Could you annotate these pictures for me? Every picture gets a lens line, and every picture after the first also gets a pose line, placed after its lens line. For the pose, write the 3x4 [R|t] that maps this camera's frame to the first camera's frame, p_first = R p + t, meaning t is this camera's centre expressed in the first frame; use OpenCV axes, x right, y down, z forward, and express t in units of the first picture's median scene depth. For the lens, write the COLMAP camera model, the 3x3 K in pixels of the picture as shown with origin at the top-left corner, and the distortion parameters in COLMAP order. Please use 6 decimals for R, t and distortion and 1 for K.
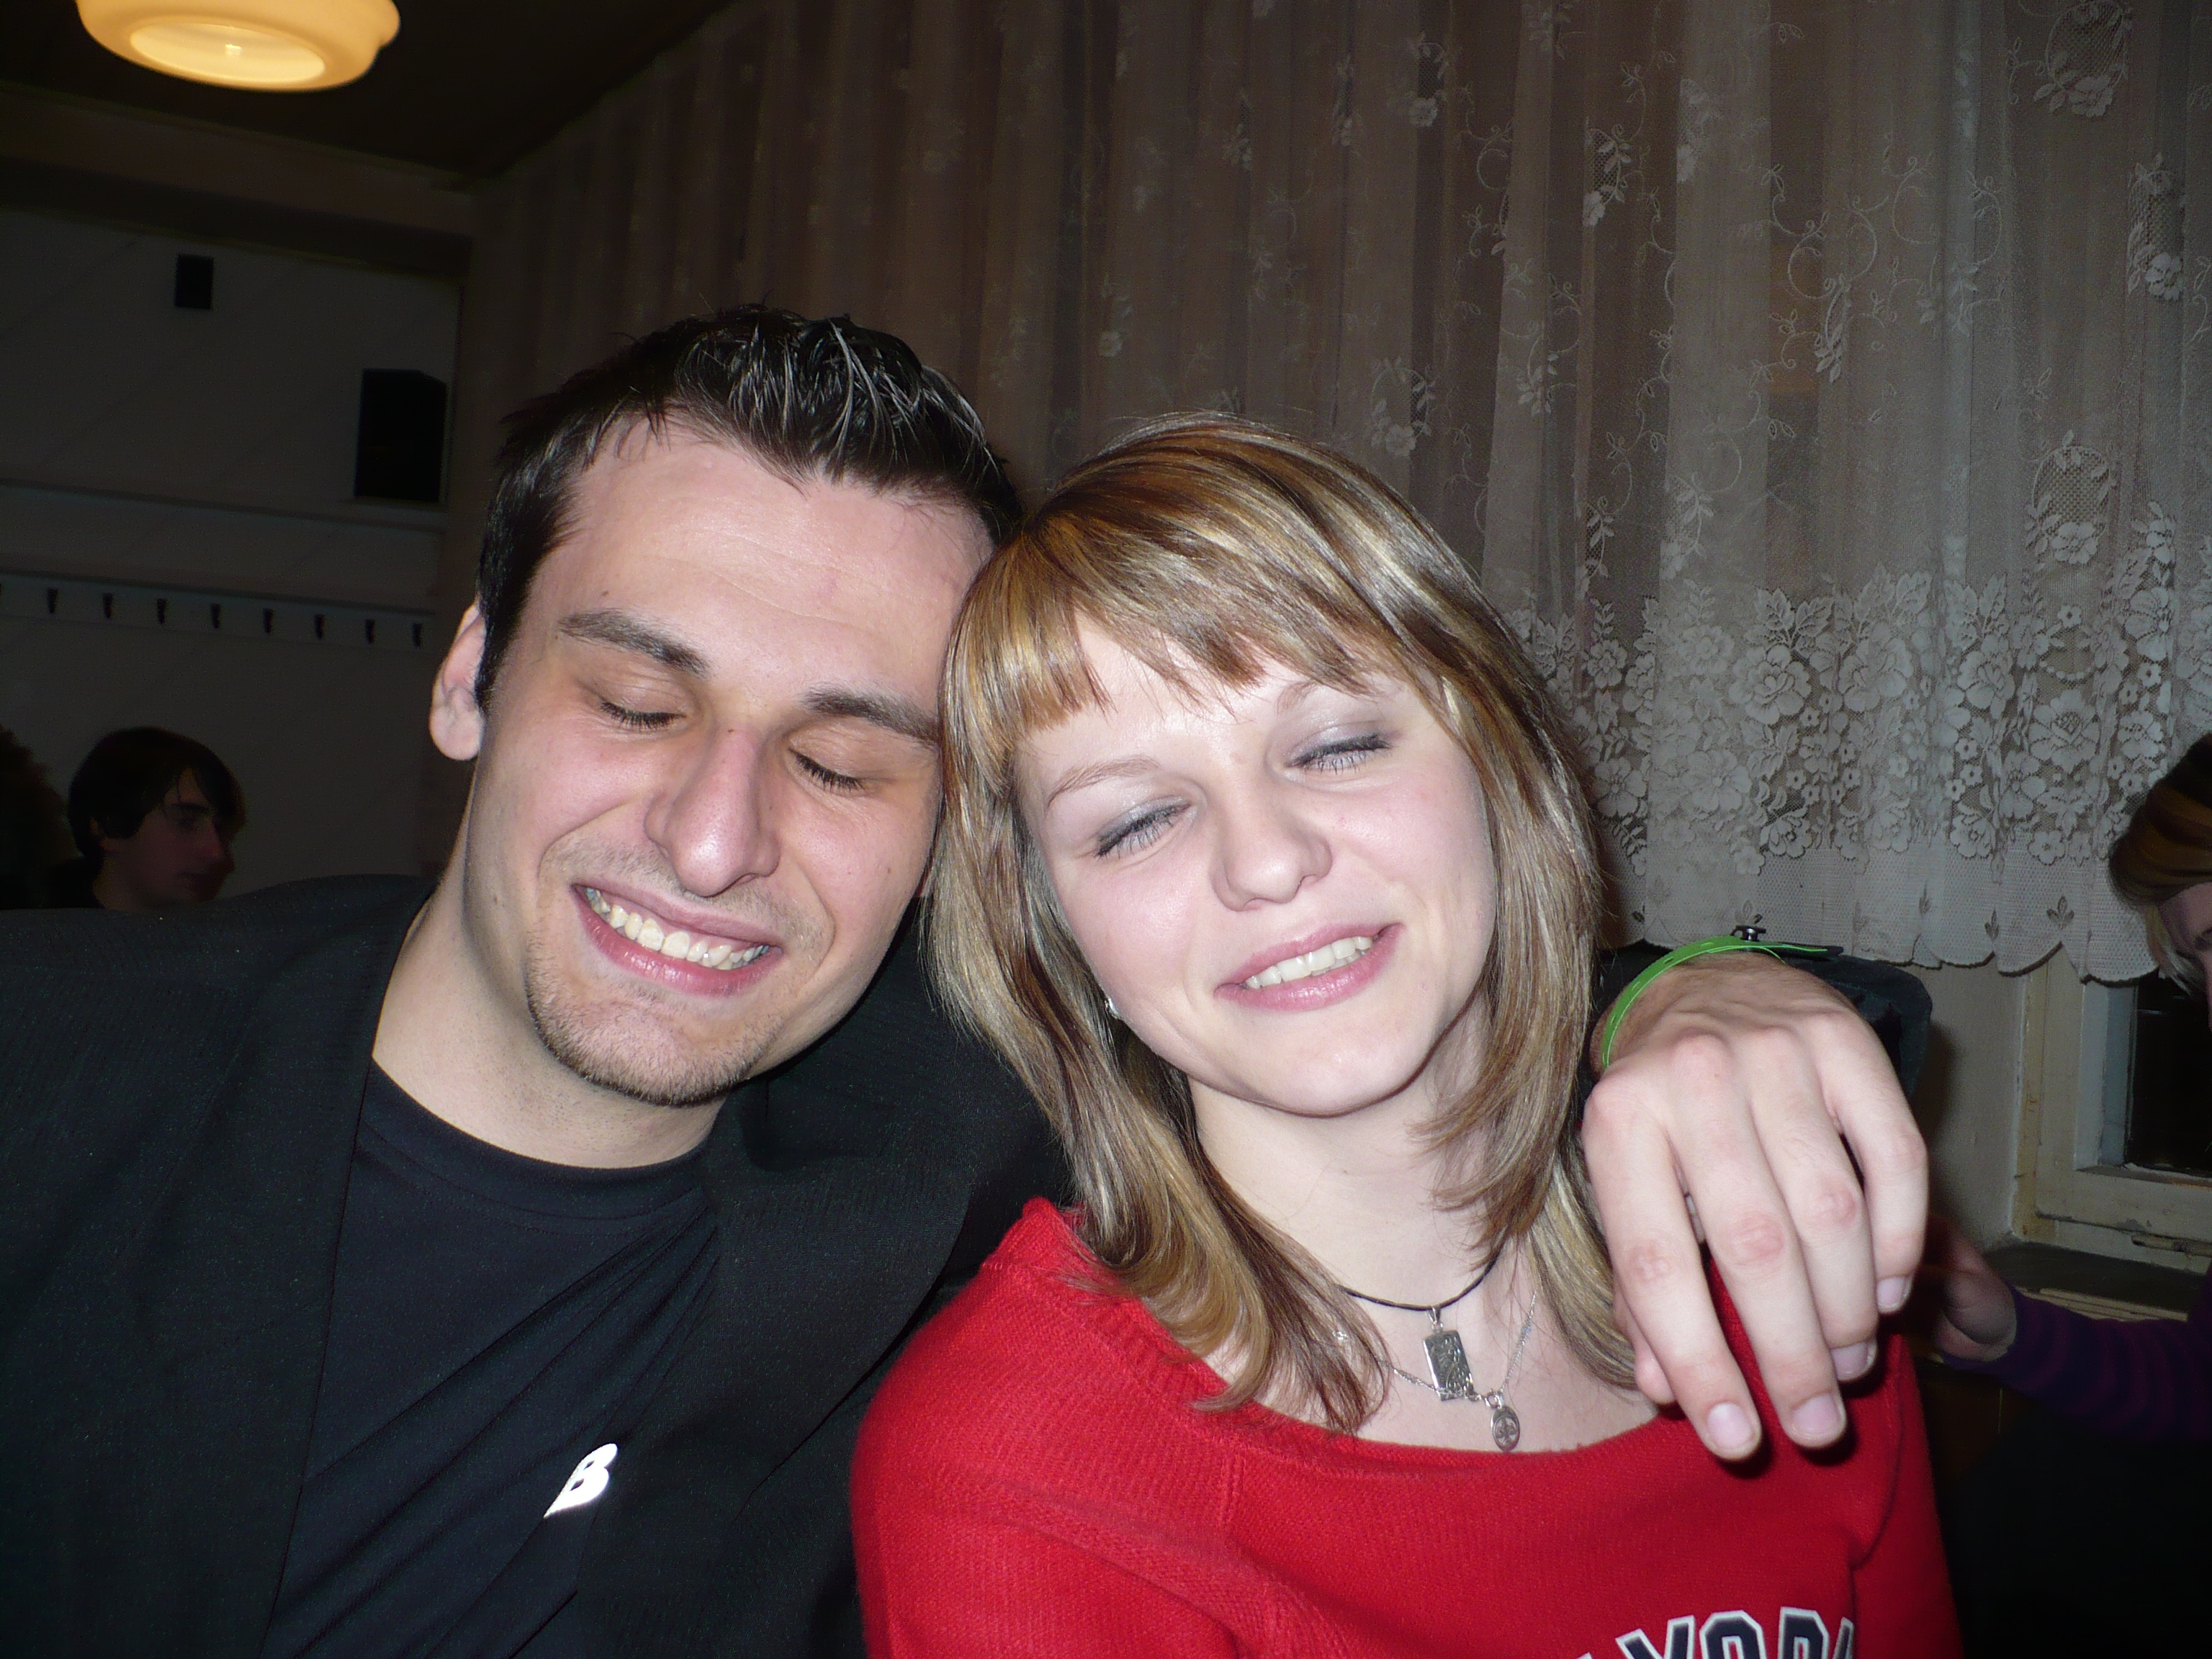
lens RADIAL K [[2547.7, 0, 921.3], [0, 2547.7, 806.9], [0, 0, 1]] dist [-0.225645, 0.204804]
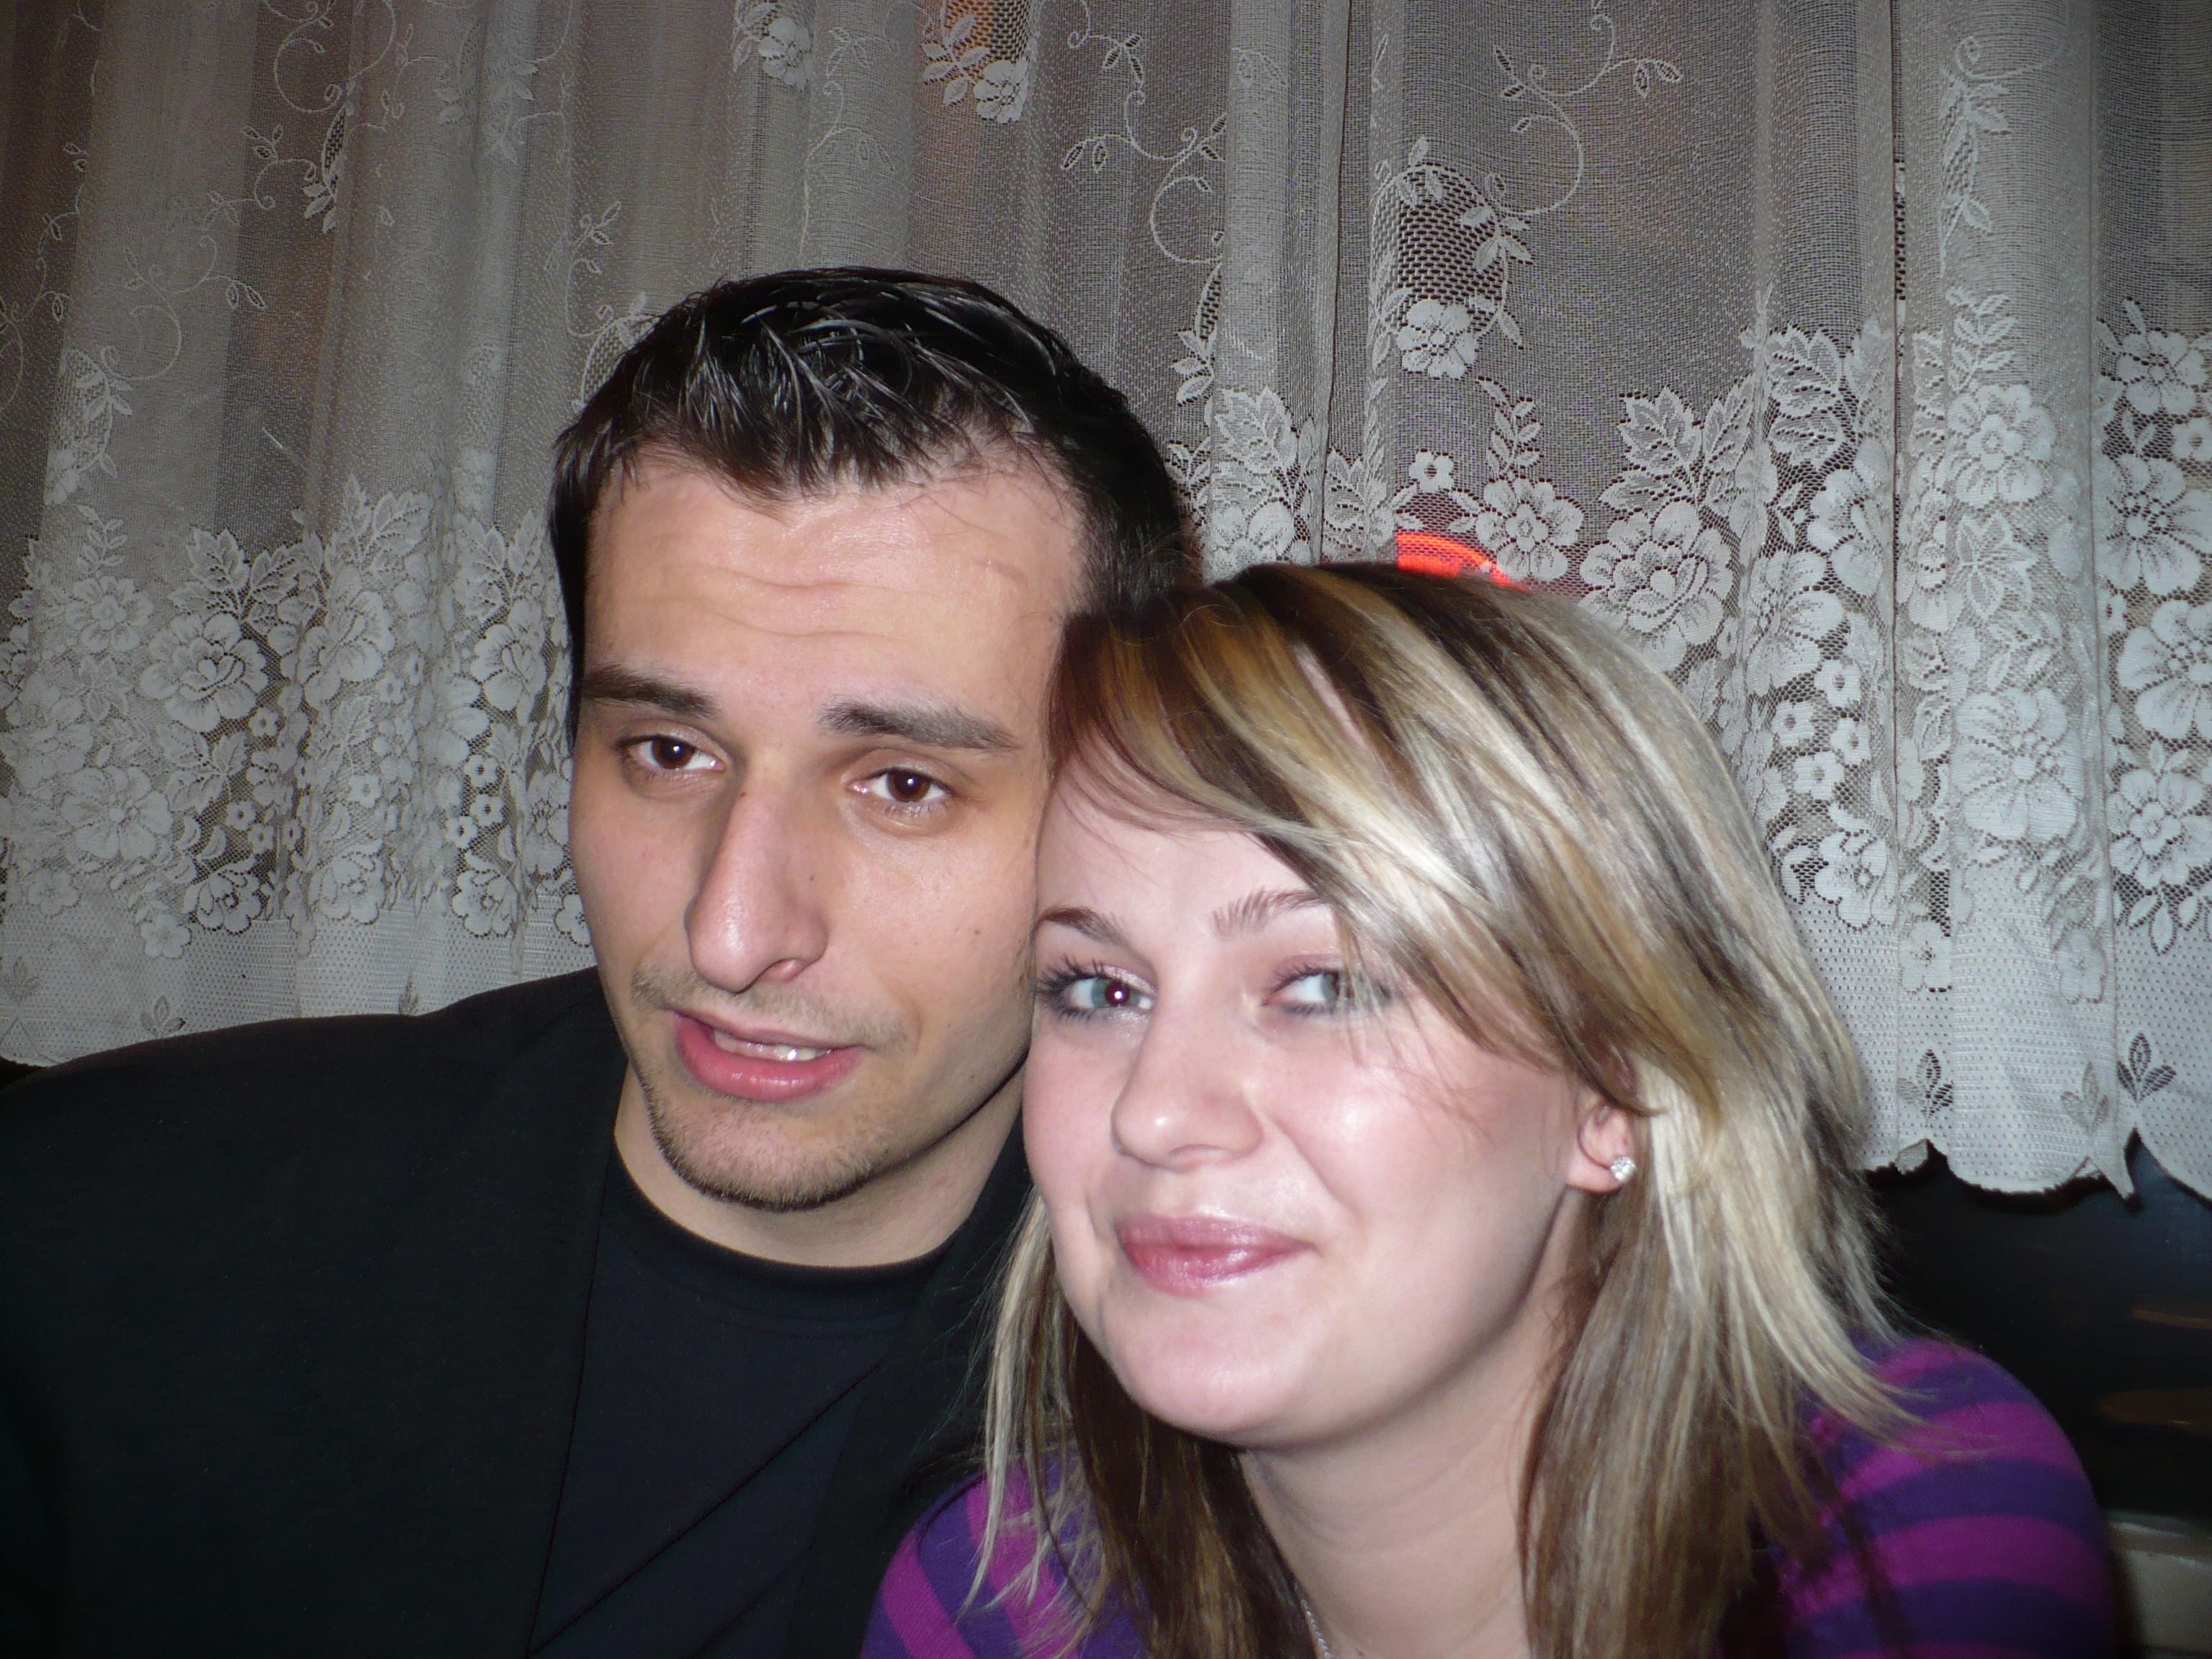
lens RADIAL K [[2376.3, 0, 1029.5], [0, 2376.3, 802.6], [0, 0, 1]] dist [-0.164350, -0.029206]
pose [[0.837305, 0.035393, 0.545589, 0.188251], [-0.013543, 0.998939, -0.044018, 0.010145], [-0.546568, 0.029467, 0.836896, 0.361479]]
